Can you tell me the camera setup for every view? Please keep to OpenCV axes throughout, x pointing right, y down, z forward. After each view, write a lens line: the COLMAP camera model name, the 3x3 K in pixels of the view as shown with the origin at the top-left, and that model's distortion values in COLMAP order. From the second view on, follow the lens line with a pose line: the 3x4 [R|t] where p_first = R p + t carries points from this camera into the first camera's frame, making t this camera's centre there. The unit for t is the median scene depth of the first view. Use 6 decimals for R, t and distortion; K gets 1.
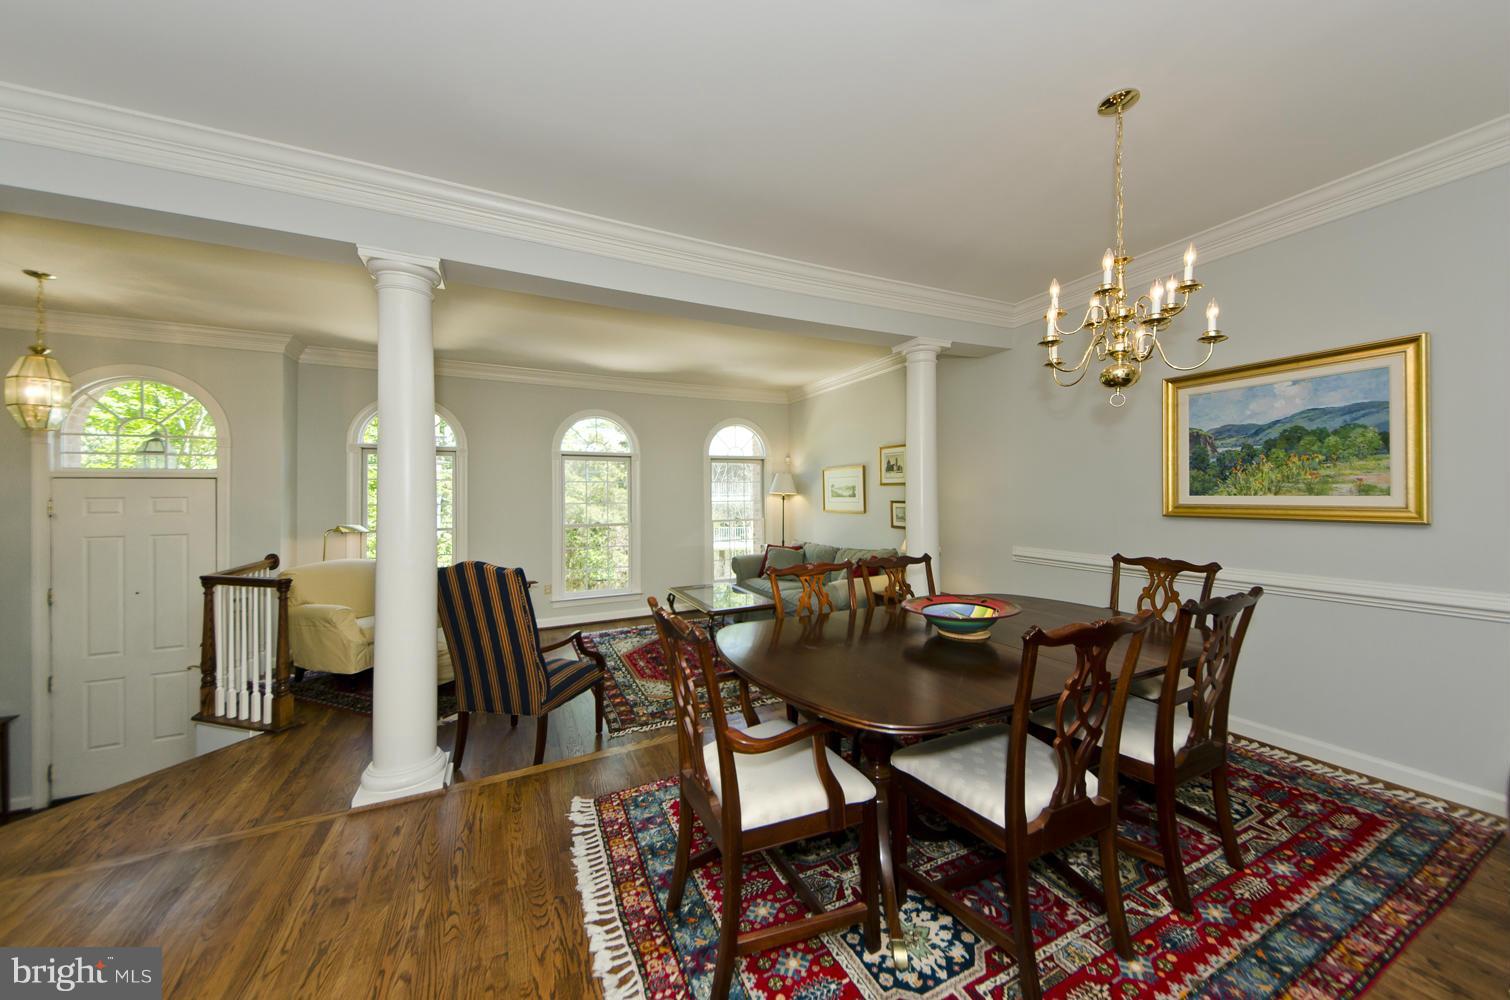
lens RADIAL K [[505.4, 0, 784.7], [0, 505.4, 496.3], [0, 0, 1]] dist [0.012938, -0.005156]
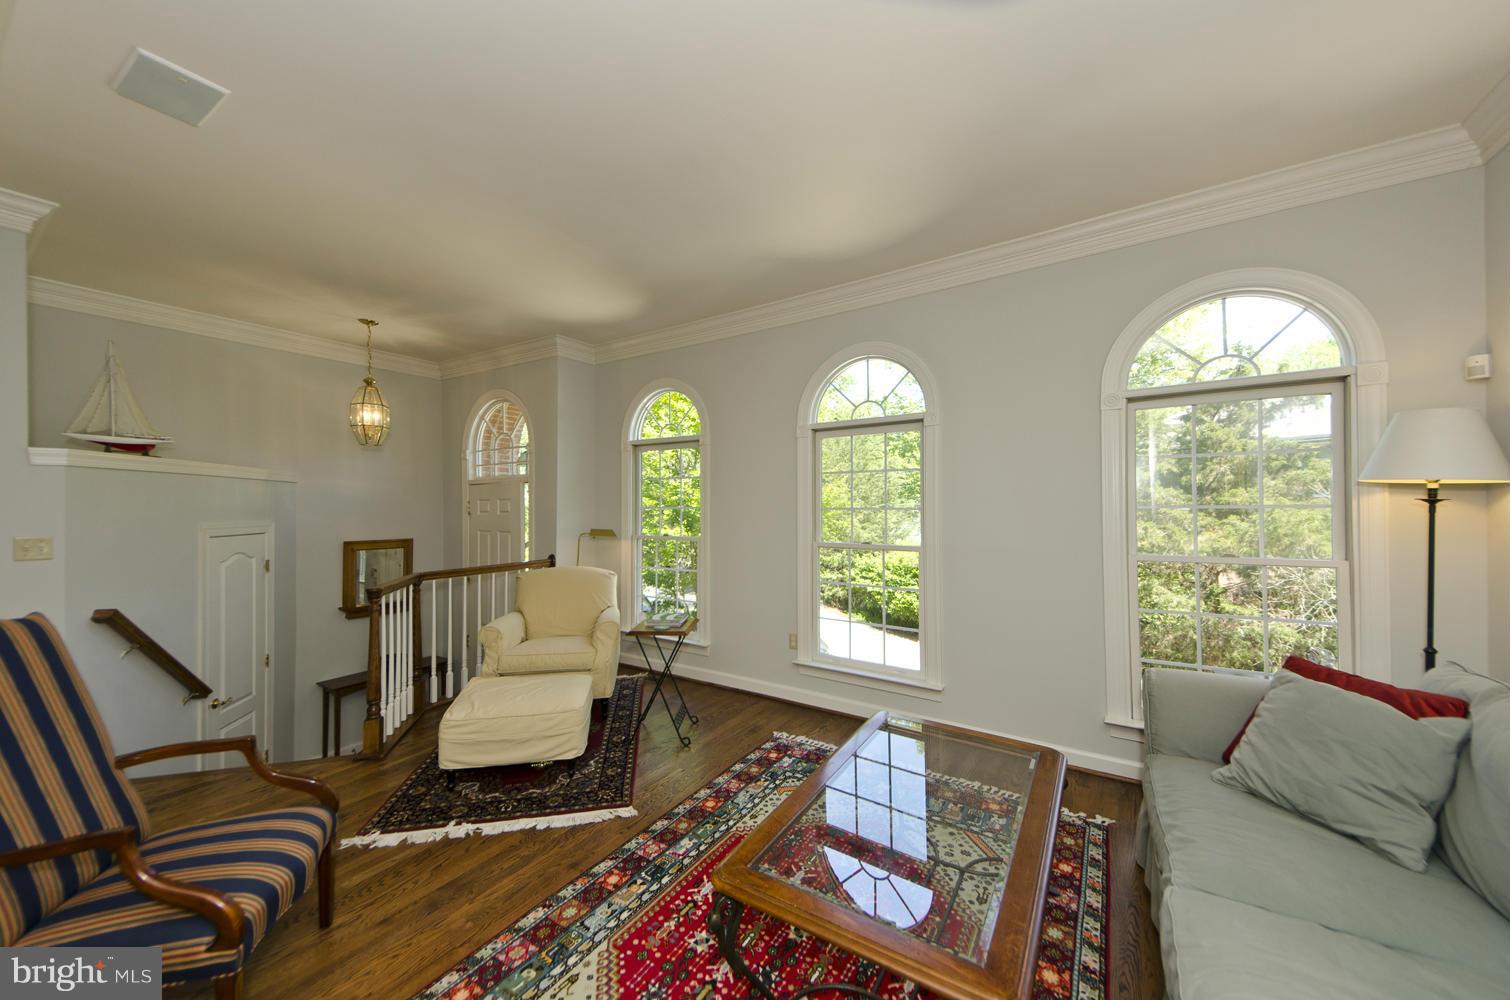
lens RADIAL K [[552.7, 0, 754.0], [0, 552.7, 487.5], [0, 0, 1]] dist [0.077727, -0.038003]
pose [[0.487432, -0.025278, -0.872795, 0.176531], [0.003464, 0.999629, -0.027018, 0.013022], [0.873154, 0.010146, 0.487339, 0.905167]]
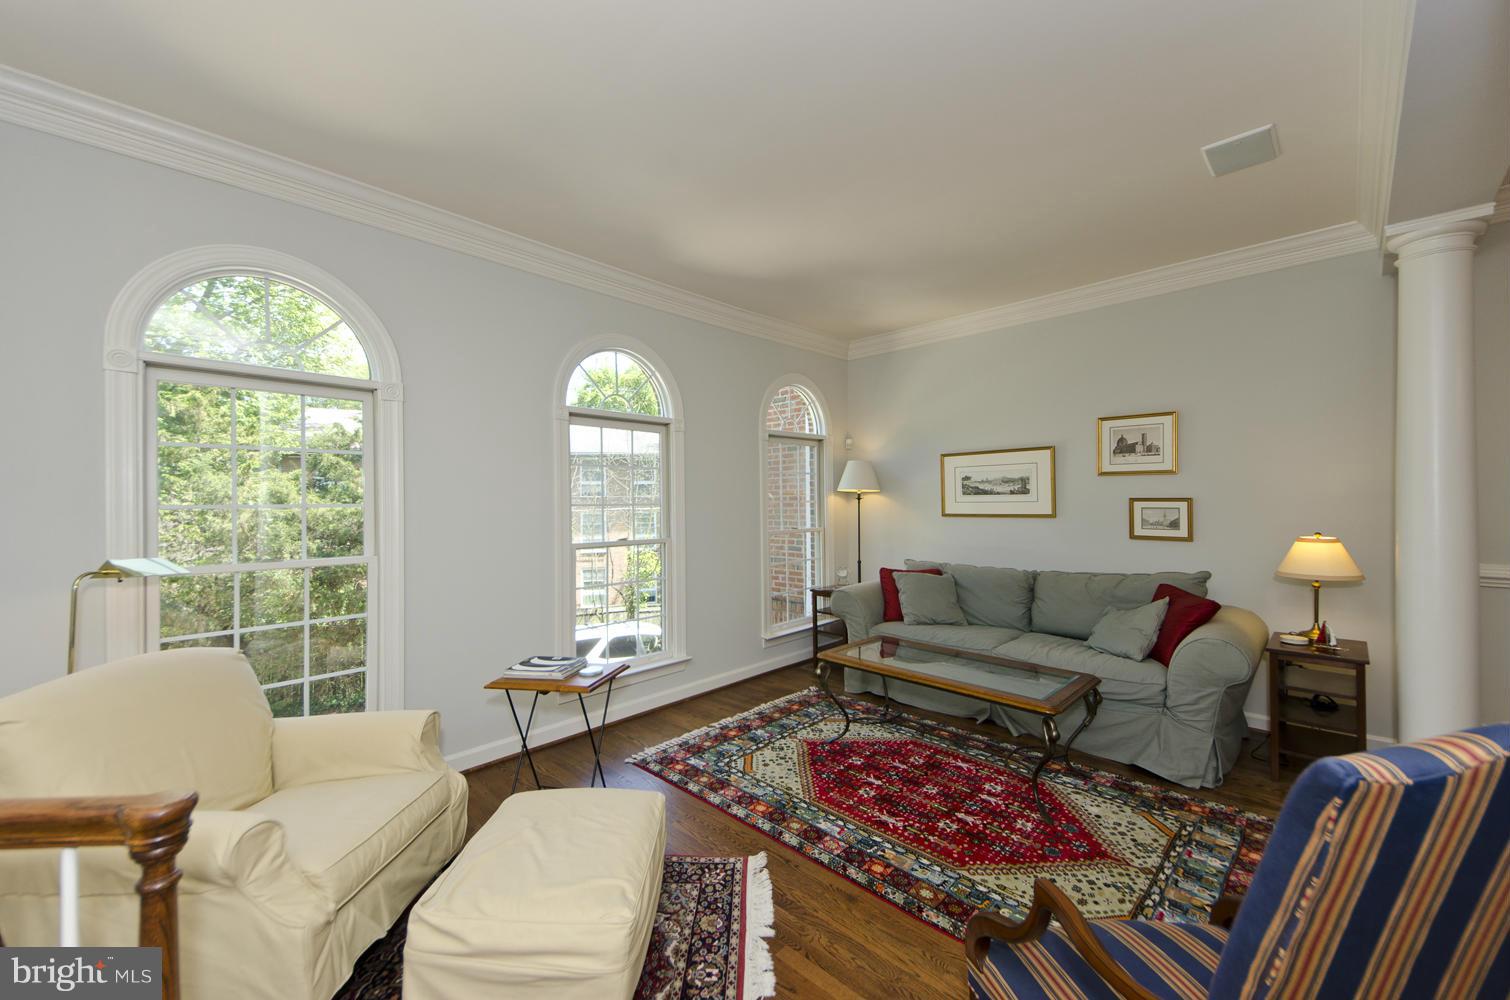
lens RADIAL K [[575.4, 0, 736.8], [0, 575.4, 499.7], [0, 0, 1]] dist [0.014690, -0.000644]
pose [[0.957002, 0.001247, 0.290079, -0.669738], [0.000049, 0.999990, -0.004461, 0.018653], [-0.290081, 0.004283, 0.956992, 0.558077]]
